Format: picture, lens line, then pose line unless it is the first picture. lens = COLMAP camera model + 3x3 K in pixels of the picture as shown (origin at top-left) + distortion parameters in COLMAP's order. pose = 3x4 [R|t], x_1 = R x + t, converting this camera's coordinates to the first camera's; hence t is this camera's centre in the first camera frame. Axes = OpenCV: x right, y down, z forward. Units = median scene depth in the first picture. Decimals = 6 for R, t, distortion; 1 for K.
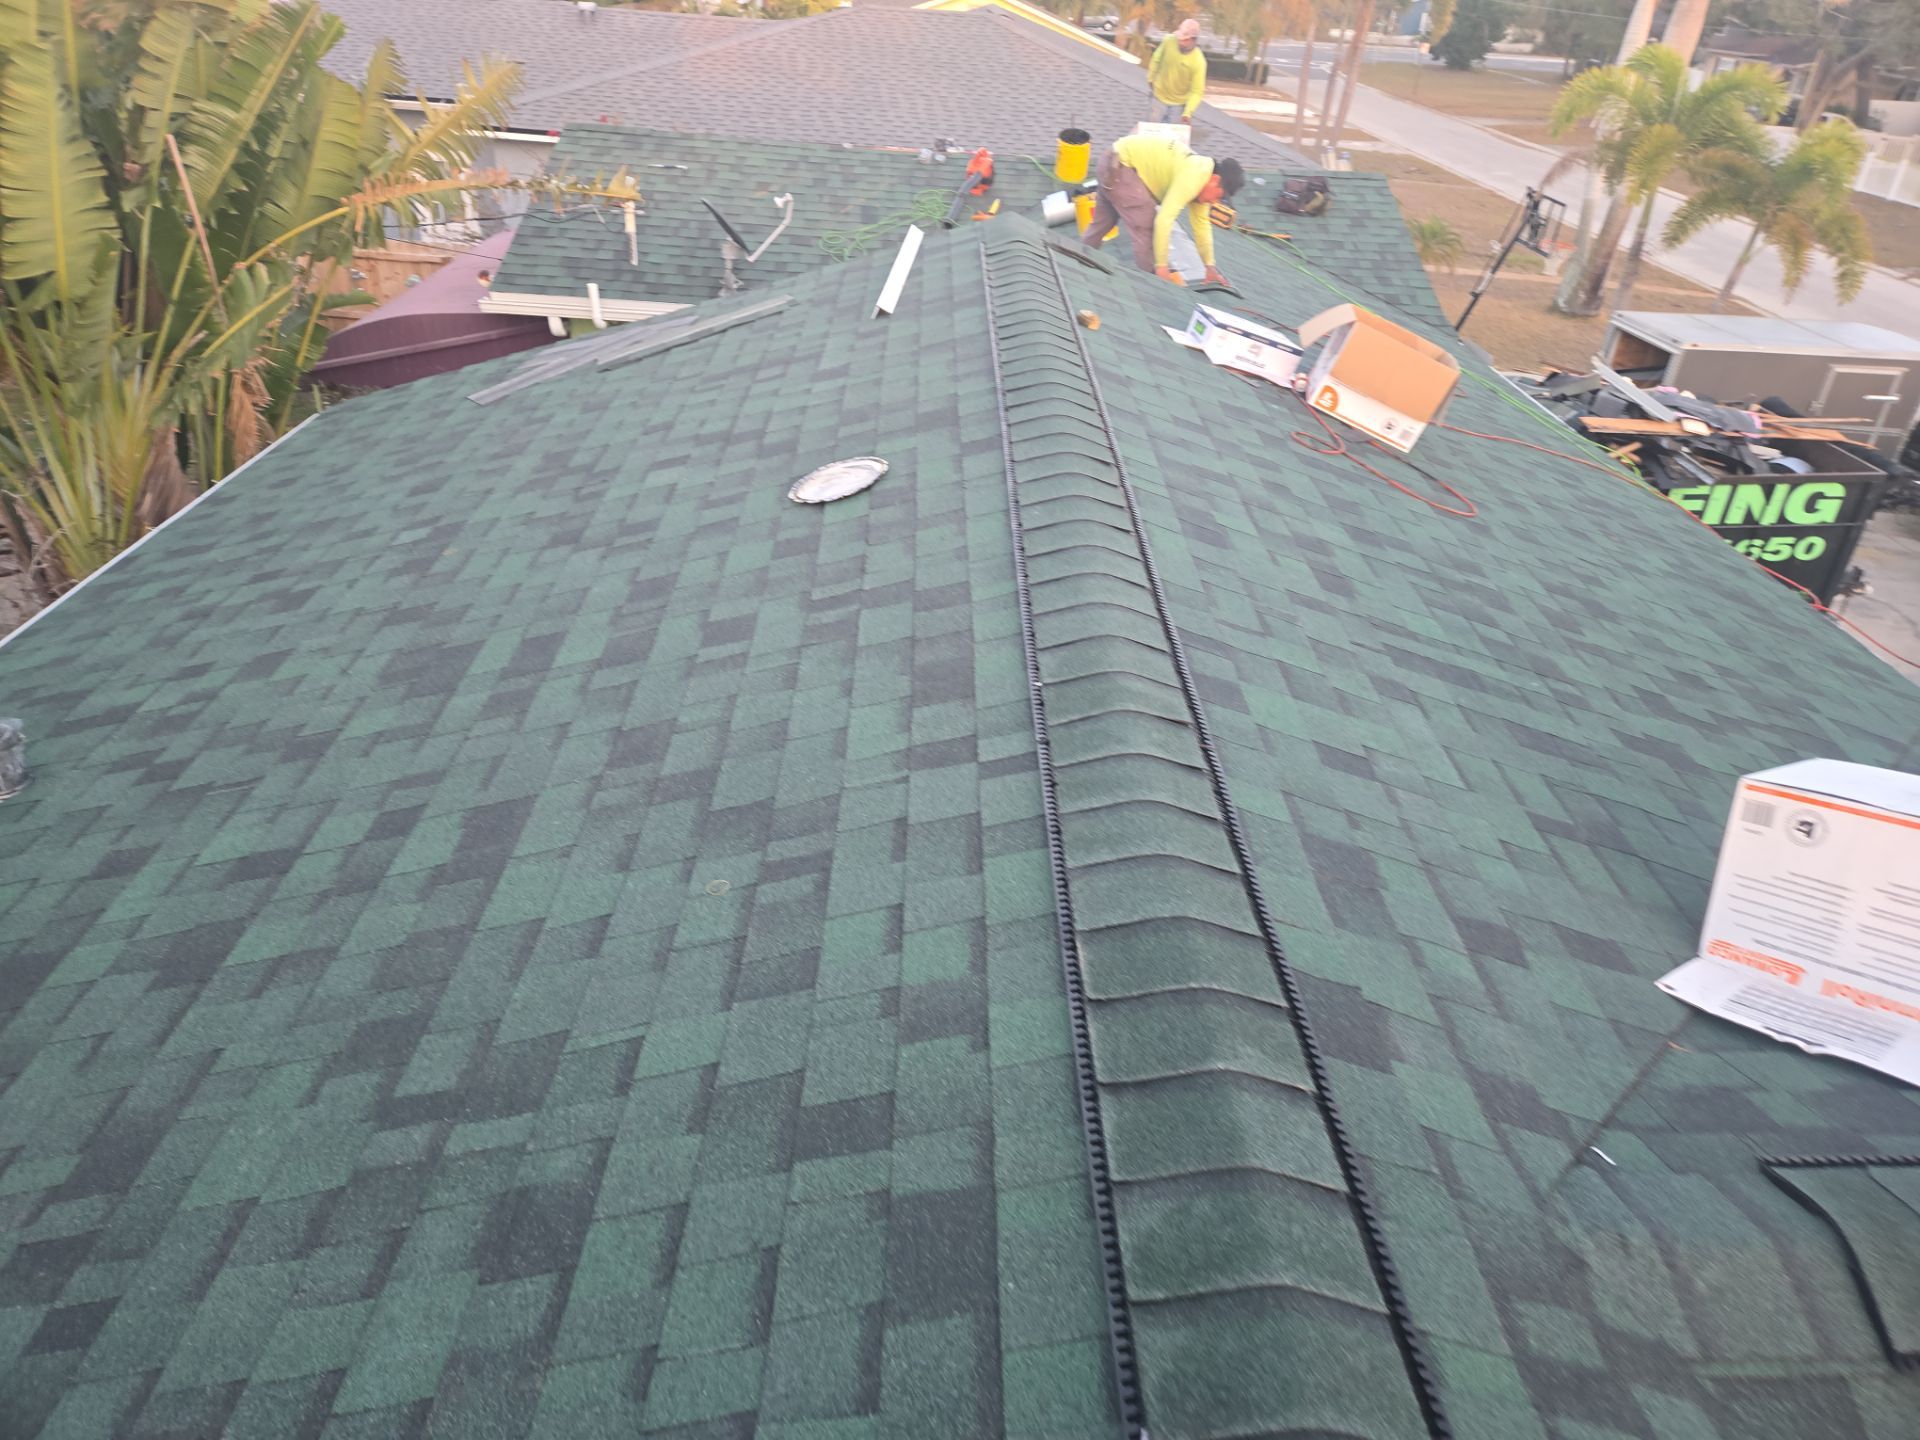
lens RADIAL K [[1266.9, 0, 954.8], [0, 1266.9, 738.8], [0, 0, 1]] dist [0.092233, -0.085174]
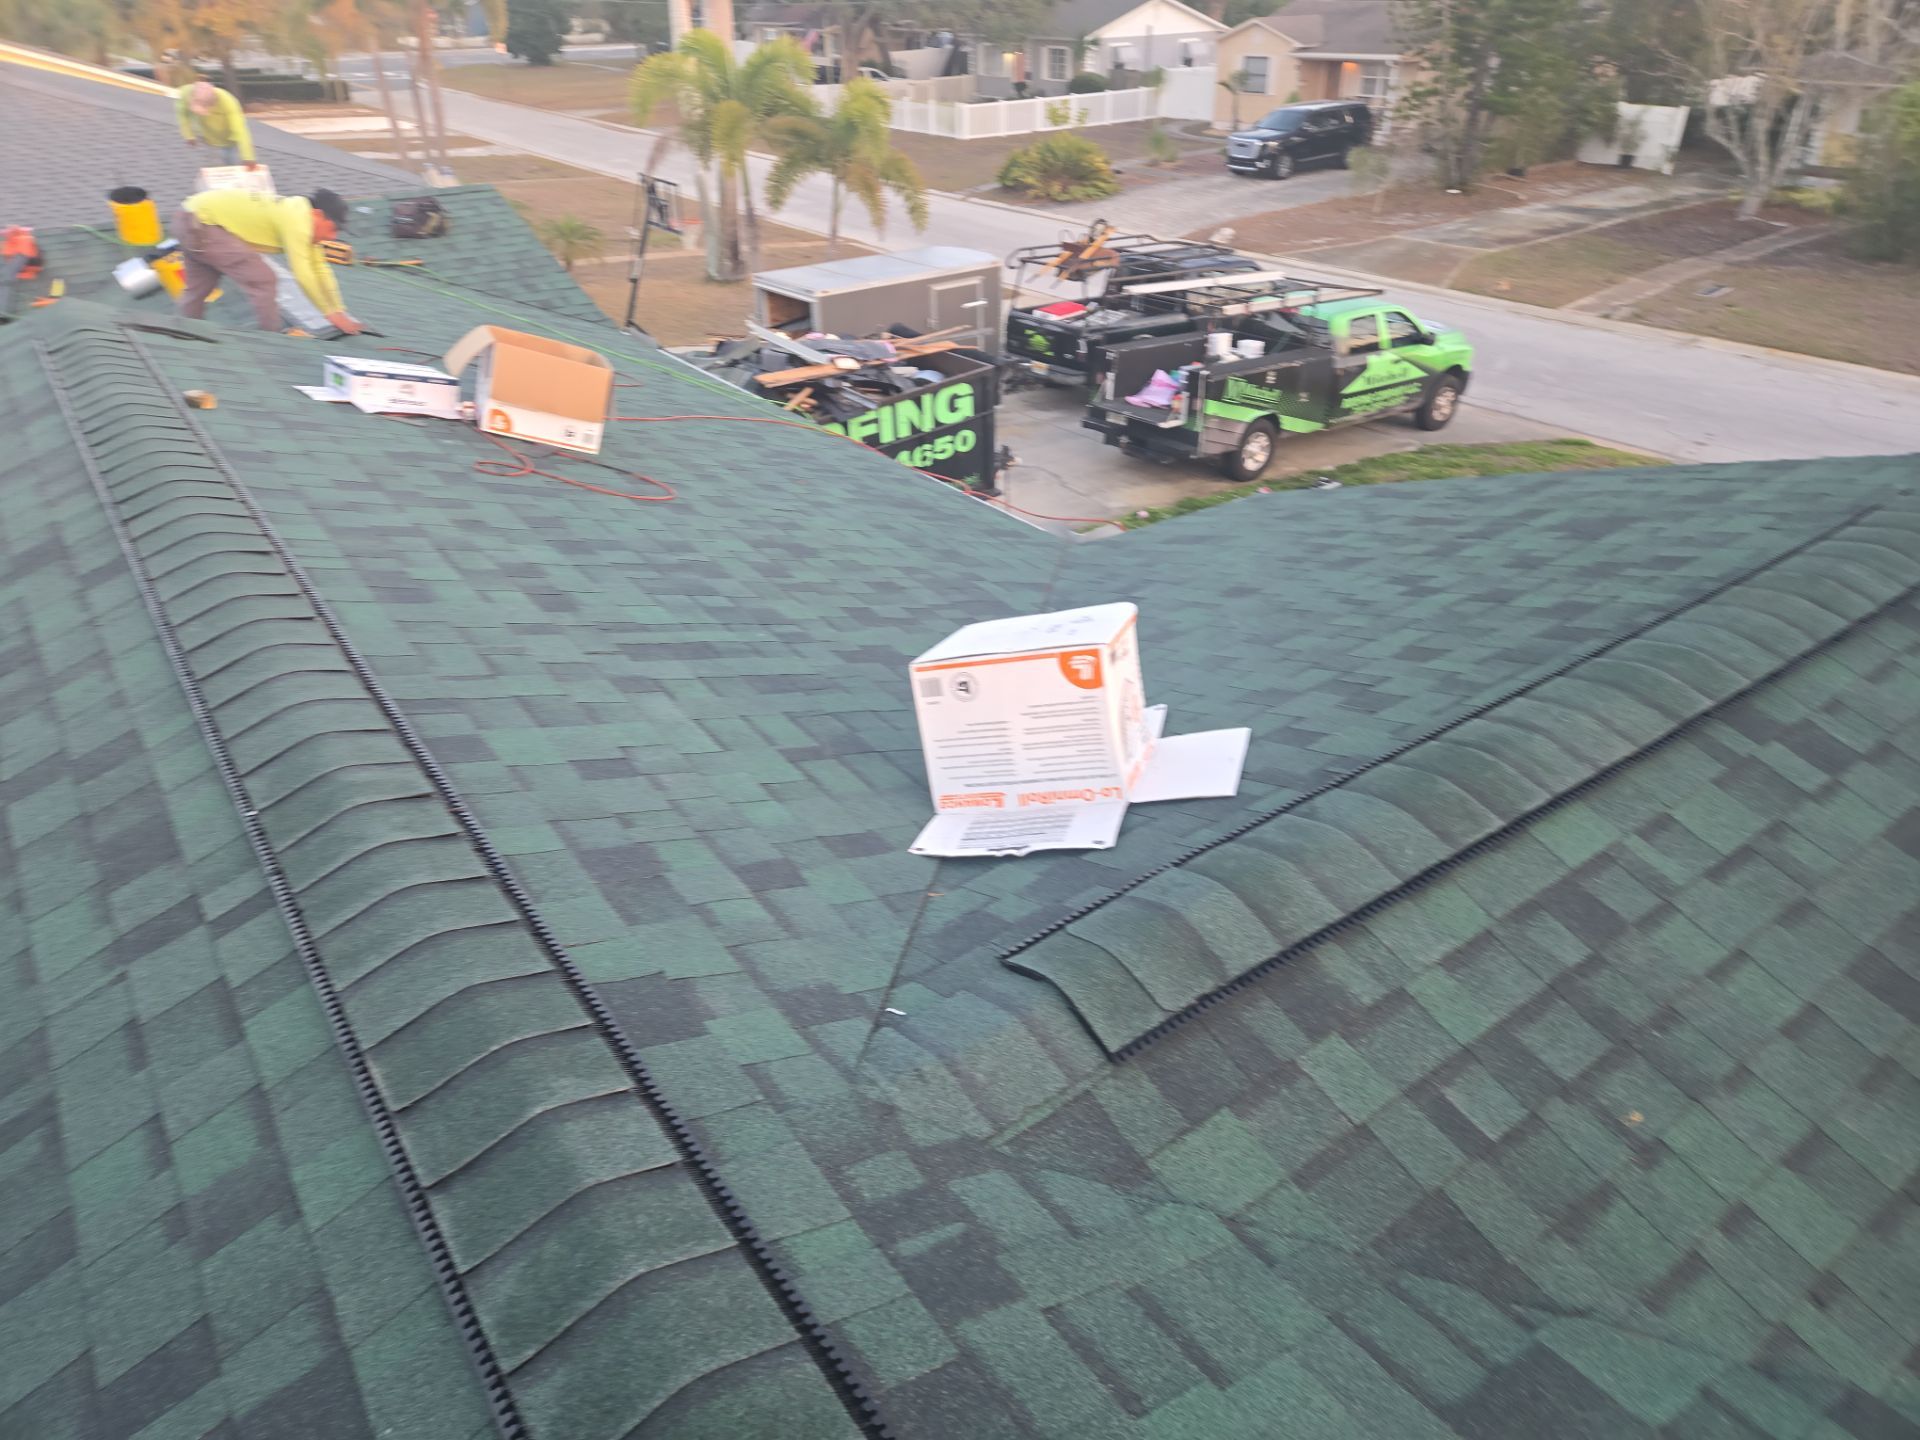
lens RADIAL K [[1266.9, 0, 954.8], [0, 1266.9, 738.8], [0, 0, 1]] dist [0.092233, -0.085174]
pose [[0.816440, -0.355584, 0.454957, 0.039795], [0.355323, 0.930442, 0.089568, 0.001739], [-0.455161, 0.088530, 0.885997, -0.030607]]
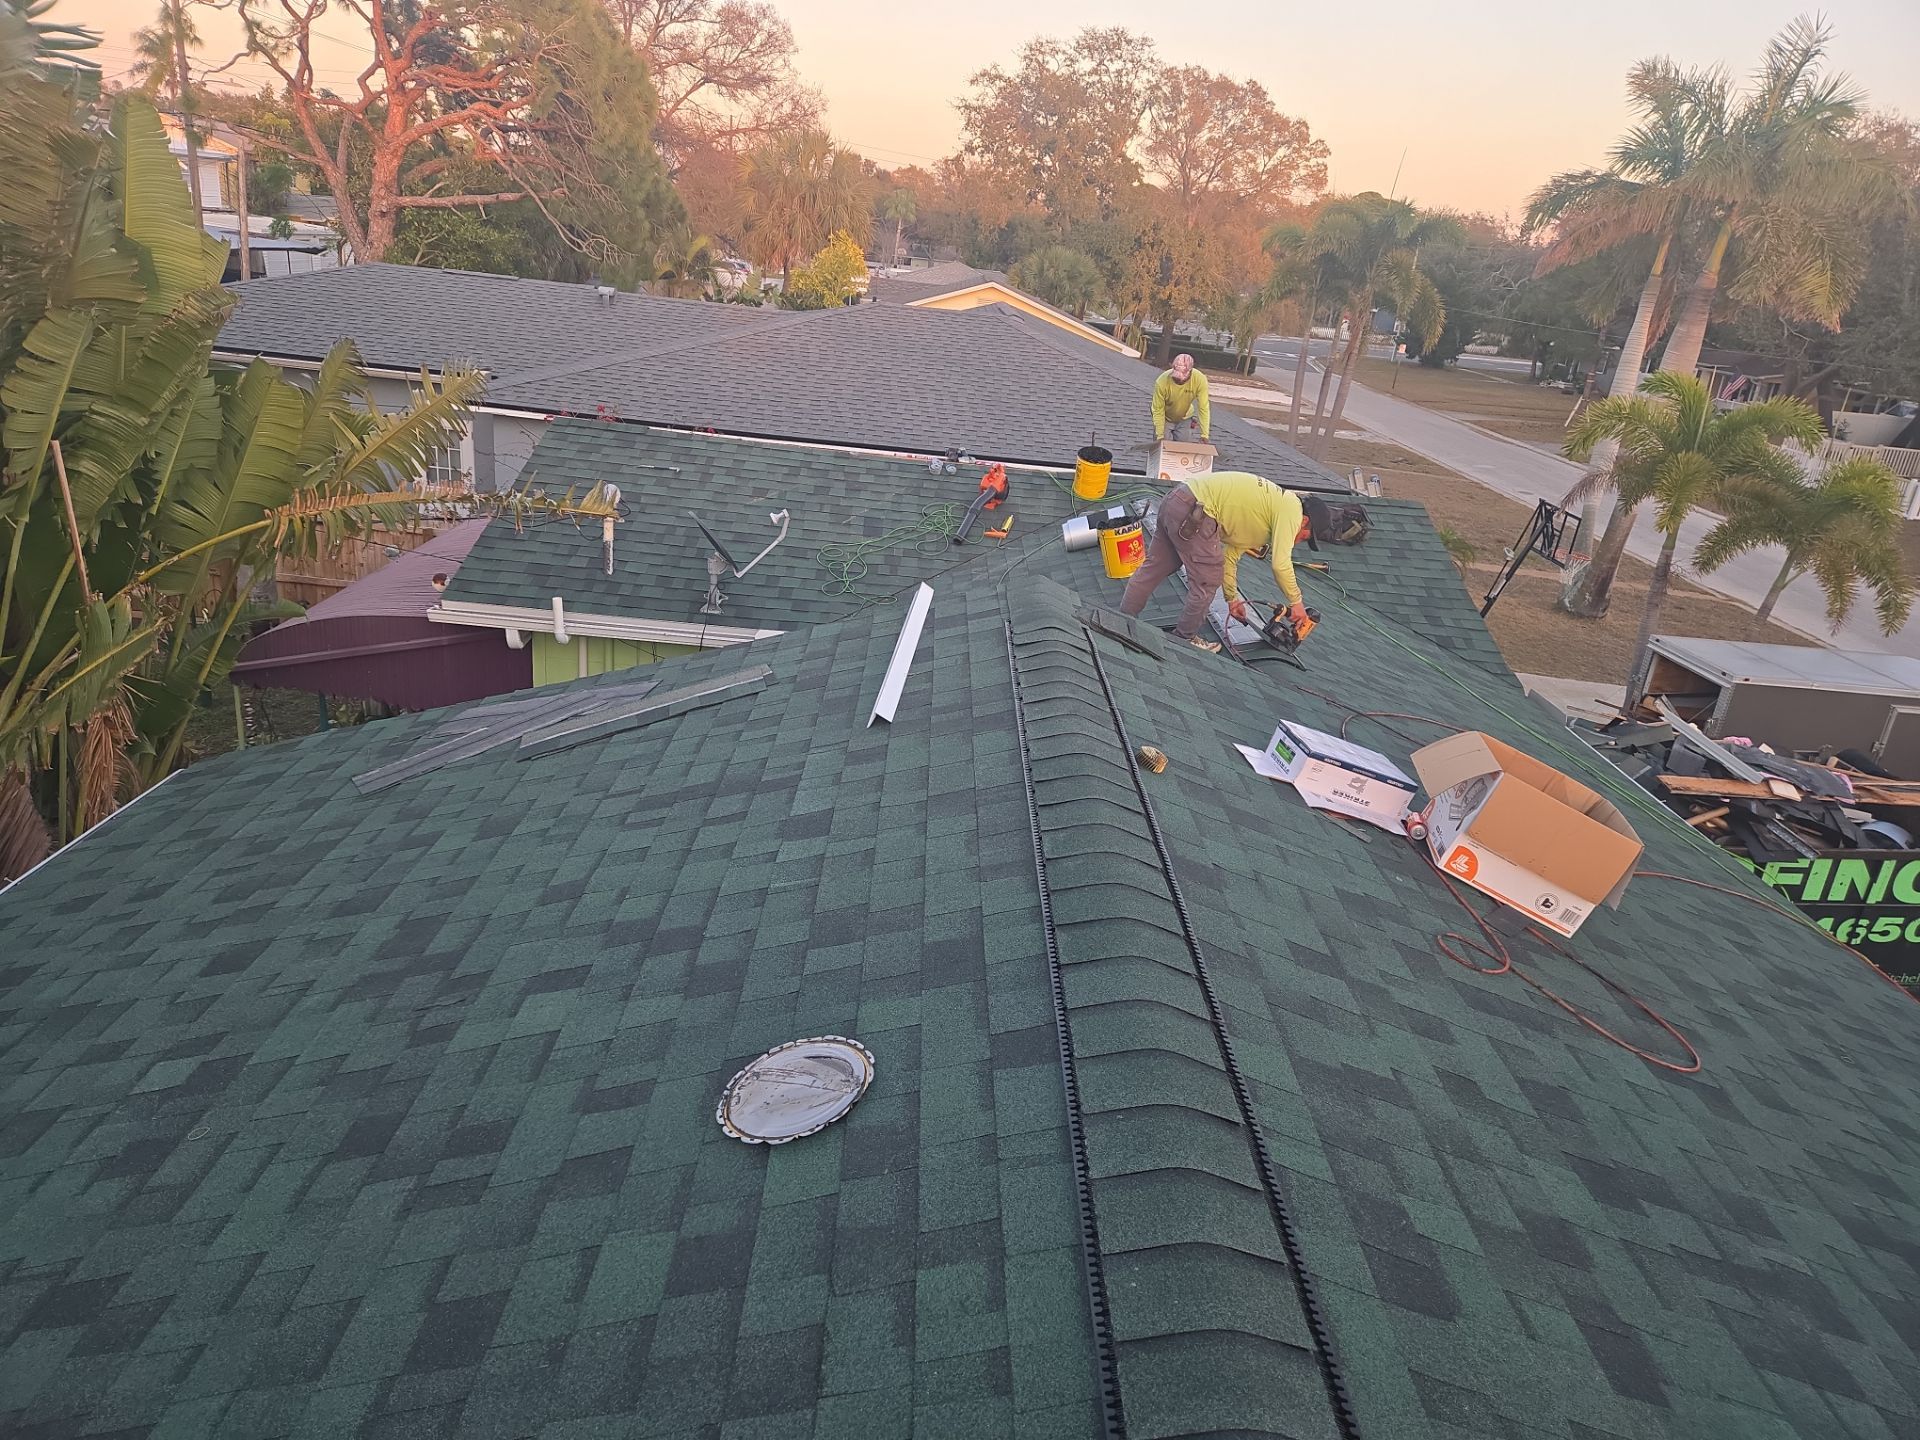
lens RADIAL K [[1266.9, 0, 954.8], [0, 1266.9, 738.8], [0, 0, 1]] dist [0.092233, -0.085174]
pose [[0.999158, 0.040230, 0.008032, -0.019284], [-0.038176, 0.983477, -0.176962, -0.208675], [-0.015018, 0.176506, 0.984185, 0.267874]]
